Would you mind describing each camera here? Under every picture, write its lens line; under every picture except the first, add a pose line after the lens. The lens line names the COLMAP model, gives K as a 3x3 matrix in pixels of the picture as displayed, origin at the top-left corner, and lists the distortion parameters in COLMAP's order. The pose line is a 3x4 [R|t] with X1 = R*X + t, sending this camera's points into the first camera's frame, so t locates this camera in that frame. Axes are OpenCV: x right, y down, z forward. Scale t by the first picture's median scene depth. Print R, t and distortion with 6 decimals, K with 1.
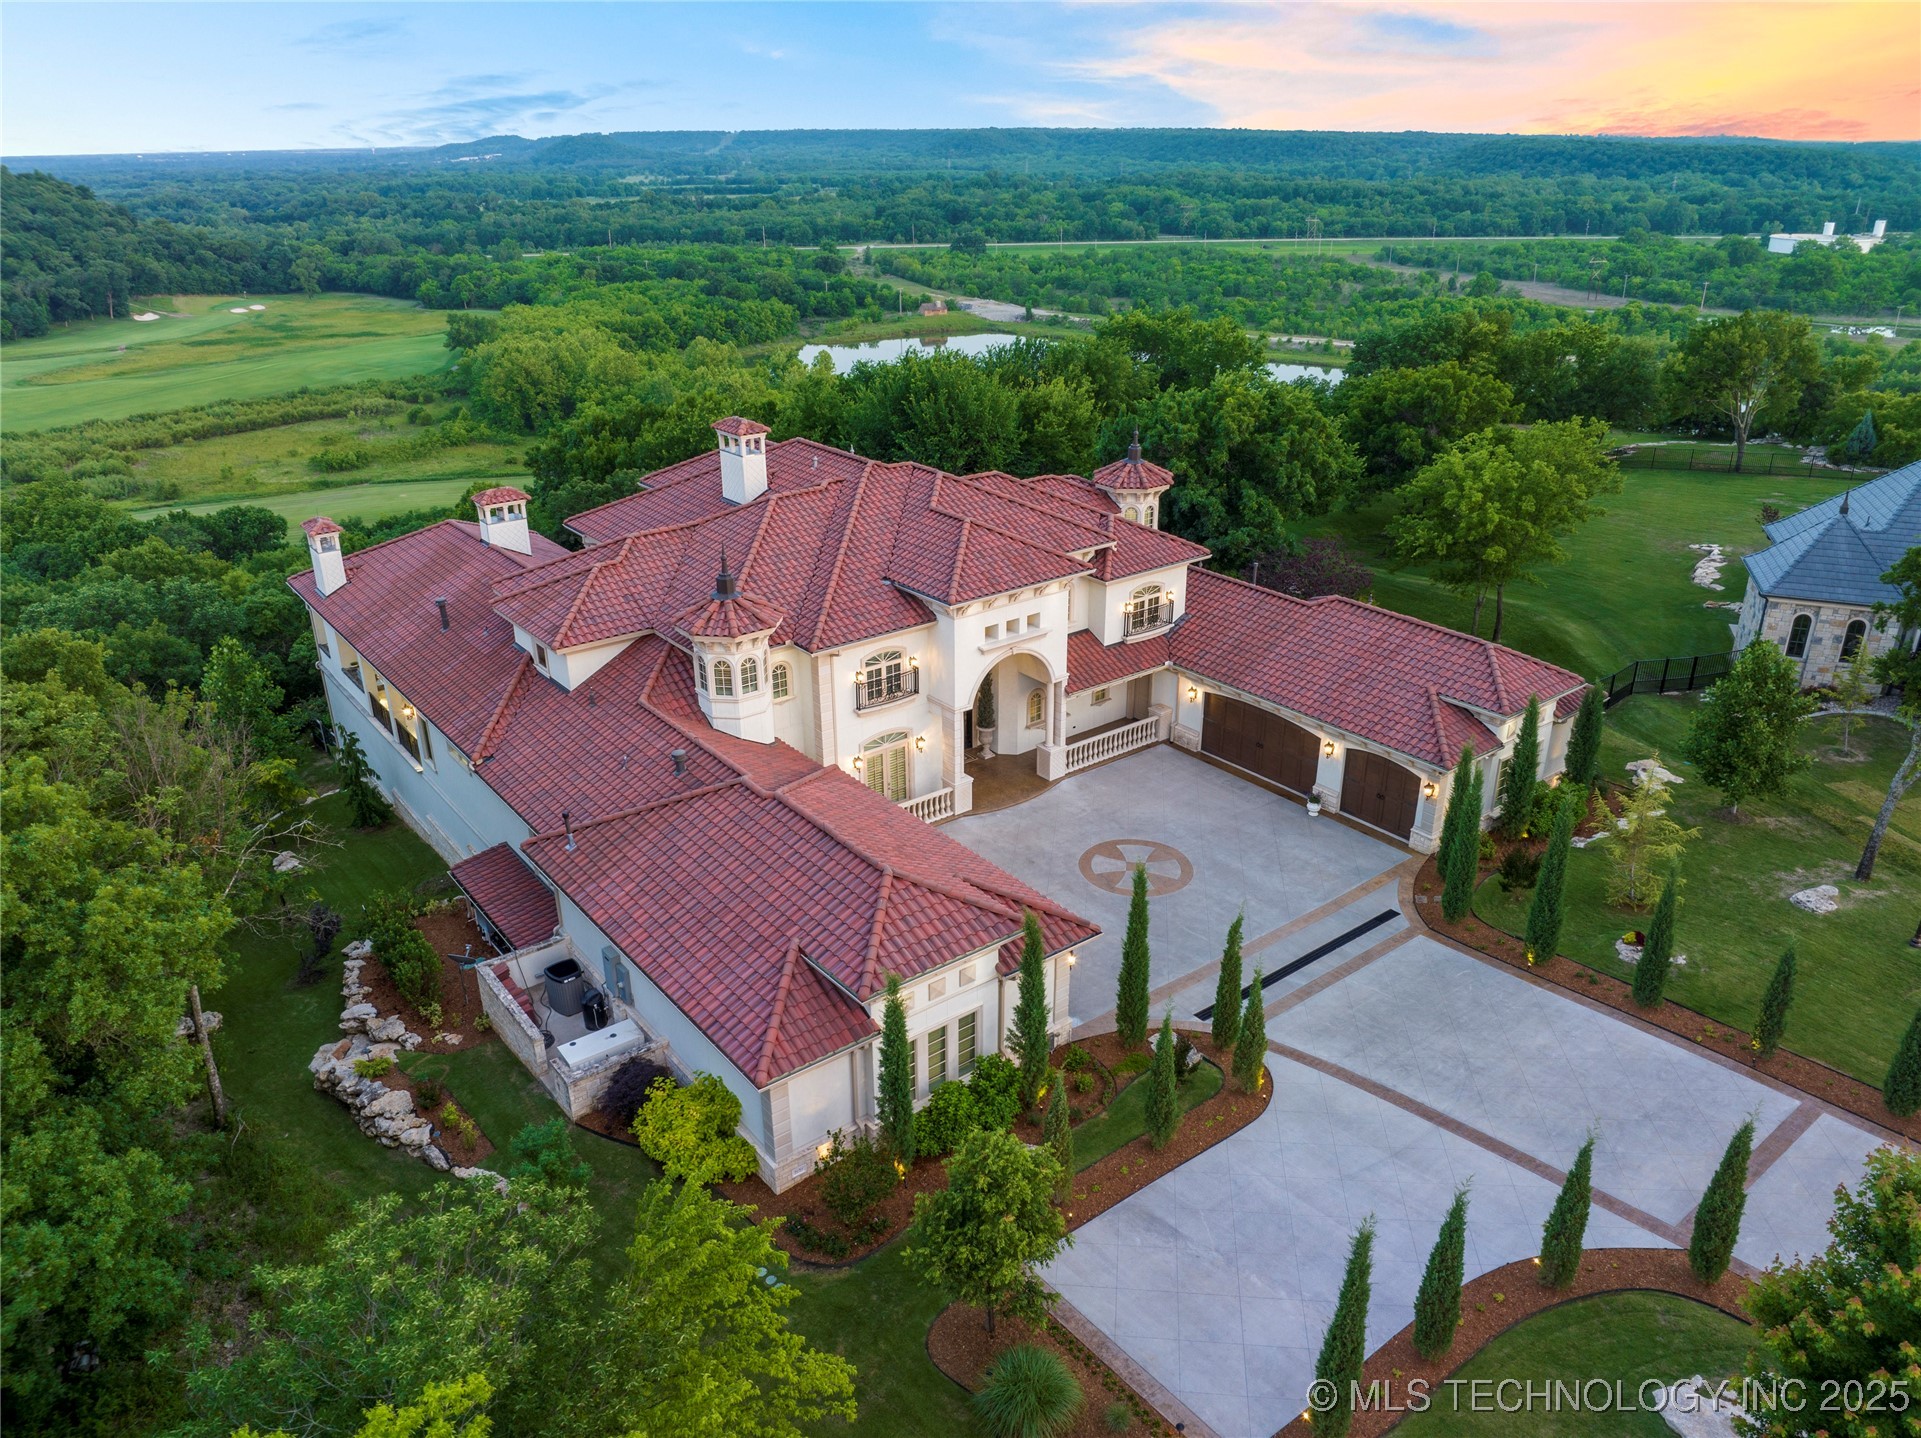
lens RADIAL K [[1359.8, 0, 960.5], [0, 1359.8, 719.0], [0, 0, 1]] dist [-0.037619, -0.002934]
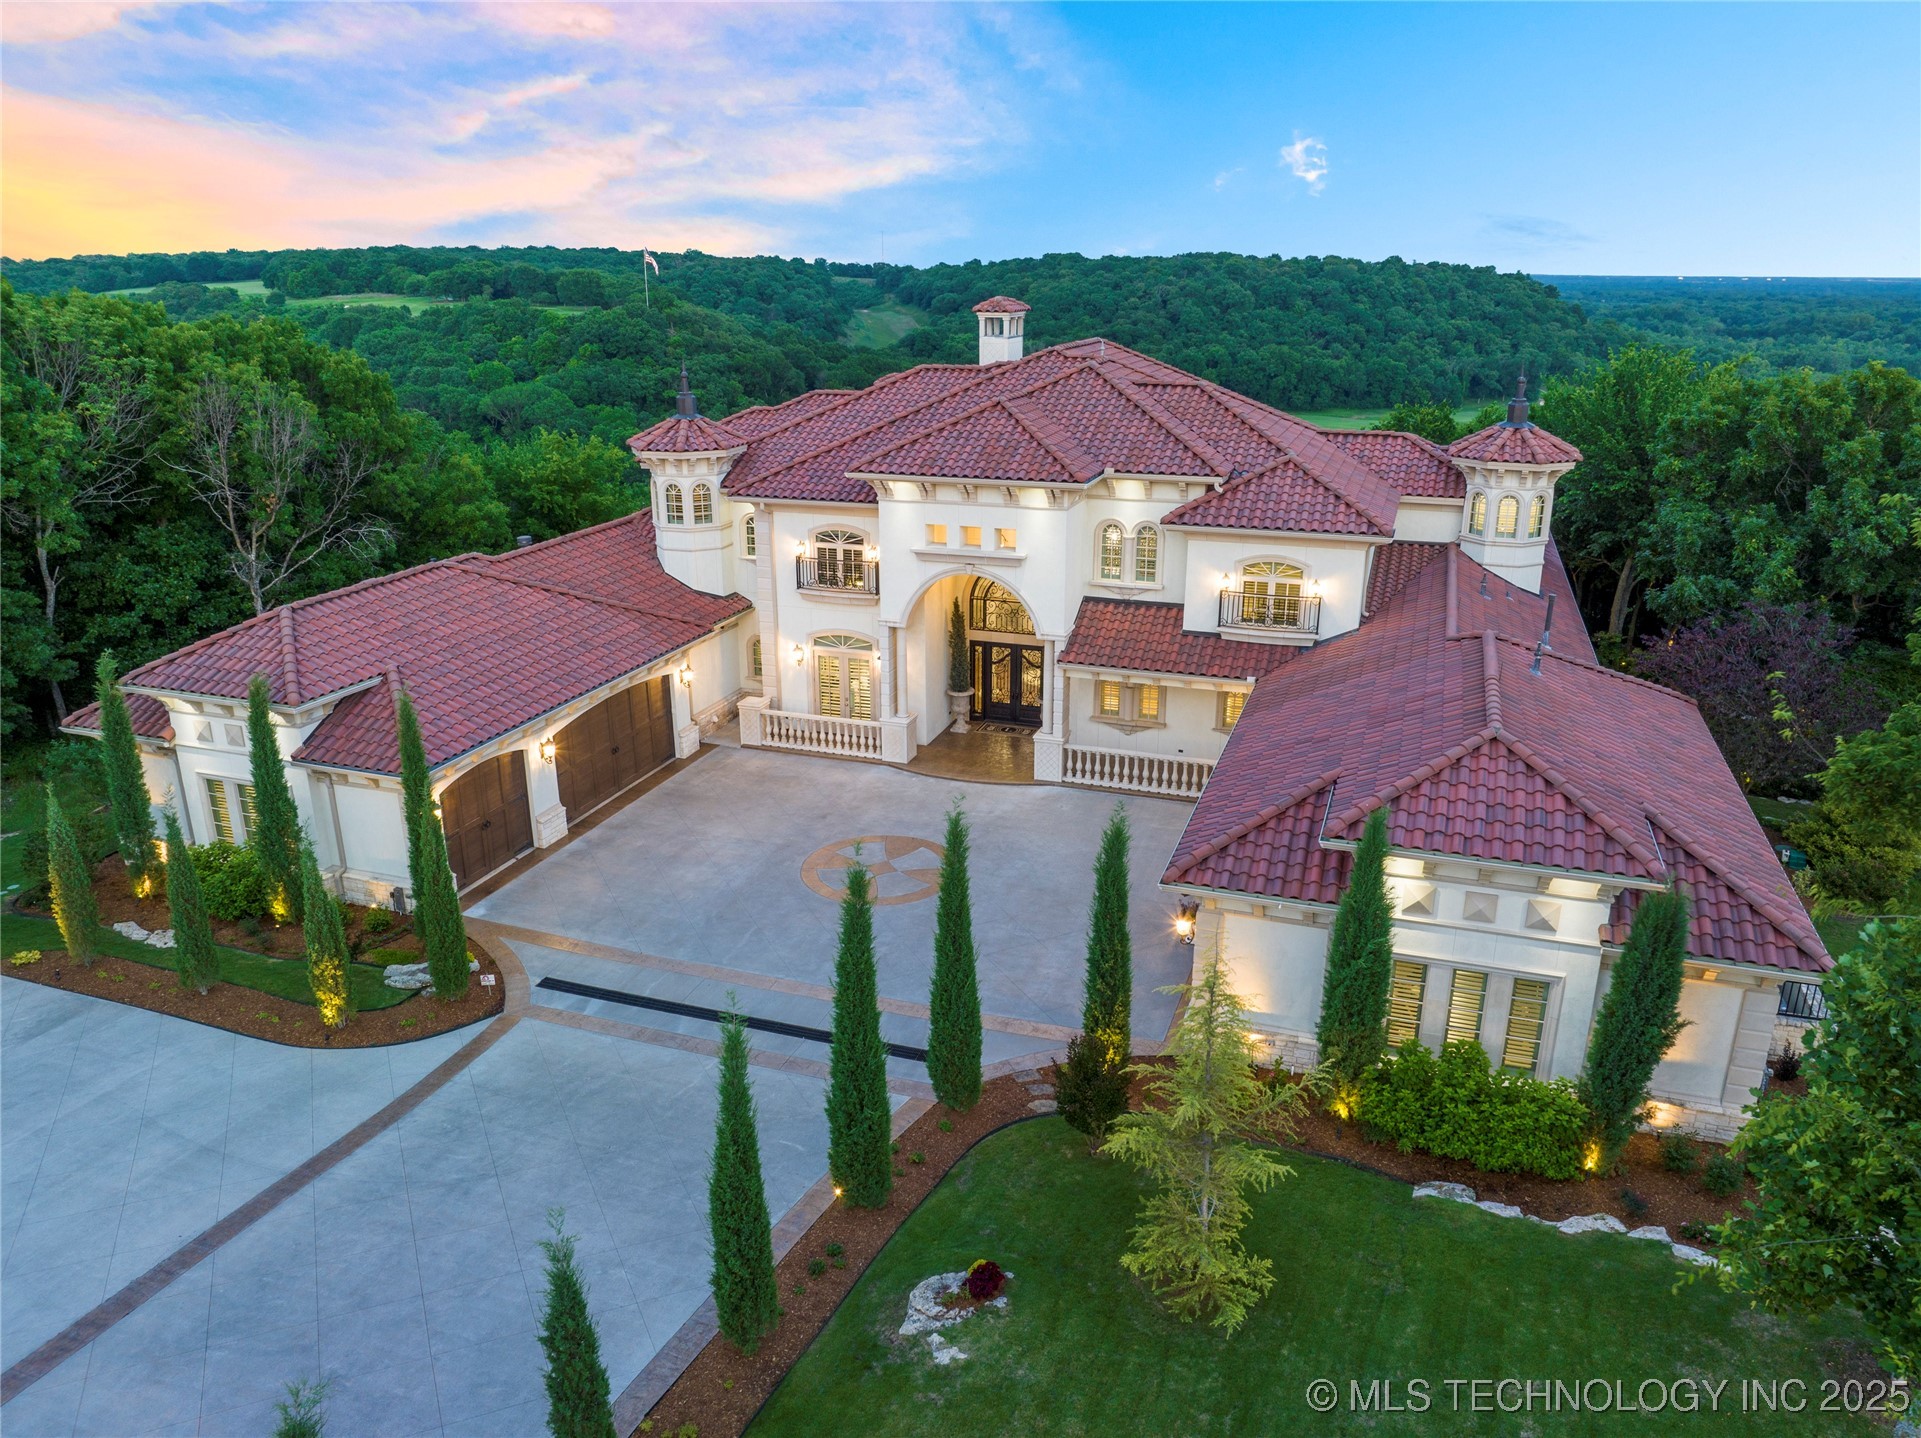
lens RADIAL K [[1359.8, 0, 960.5], [0, 1359.8, 719.0], [0, 0, 1]] dist [-0.037619, -0.002934]
pose [[0.552309, 0.270399, -0.788568, 0.499797], [-0.334031, 0.938460, 0.087843, -0.028681], [0.763792, 0.214890, 0.608642, 0.428967]]
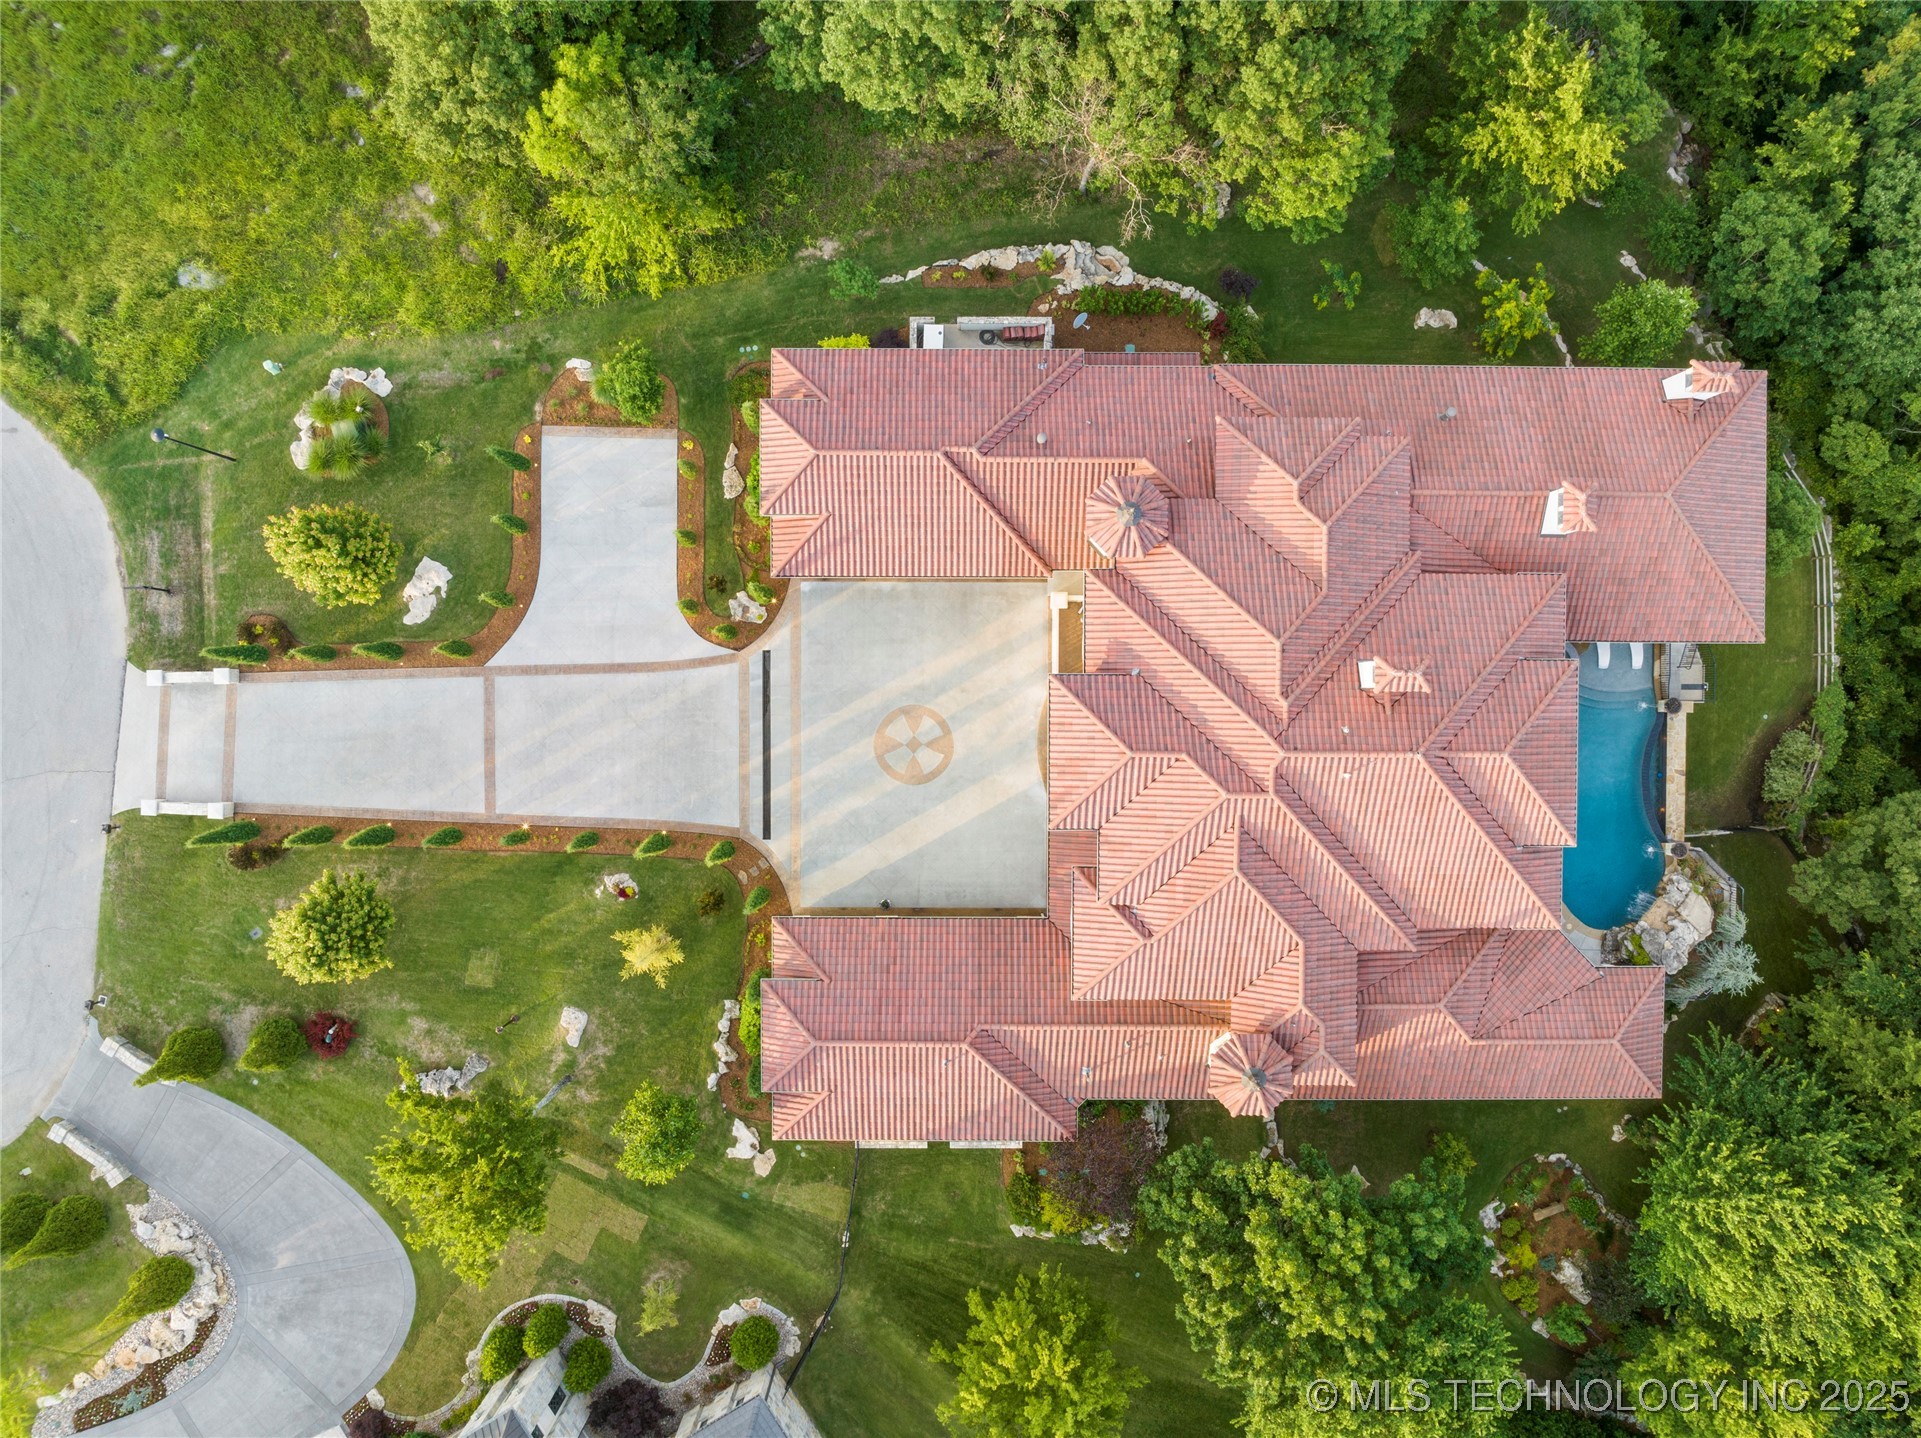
lens RADIAL K [[1359.8, 0, 960.5], [0, 1359.8, 719.0], [0, 0, 1]] dist [-0.037619, -0.002934]
pose [[-0.606935, 0.793982, 0.034972, 0.020443], [-0.305384, -0.273614, 0.912072, -0.869010], [0.733738, 0.542888, 0.408535, 0.323298]]
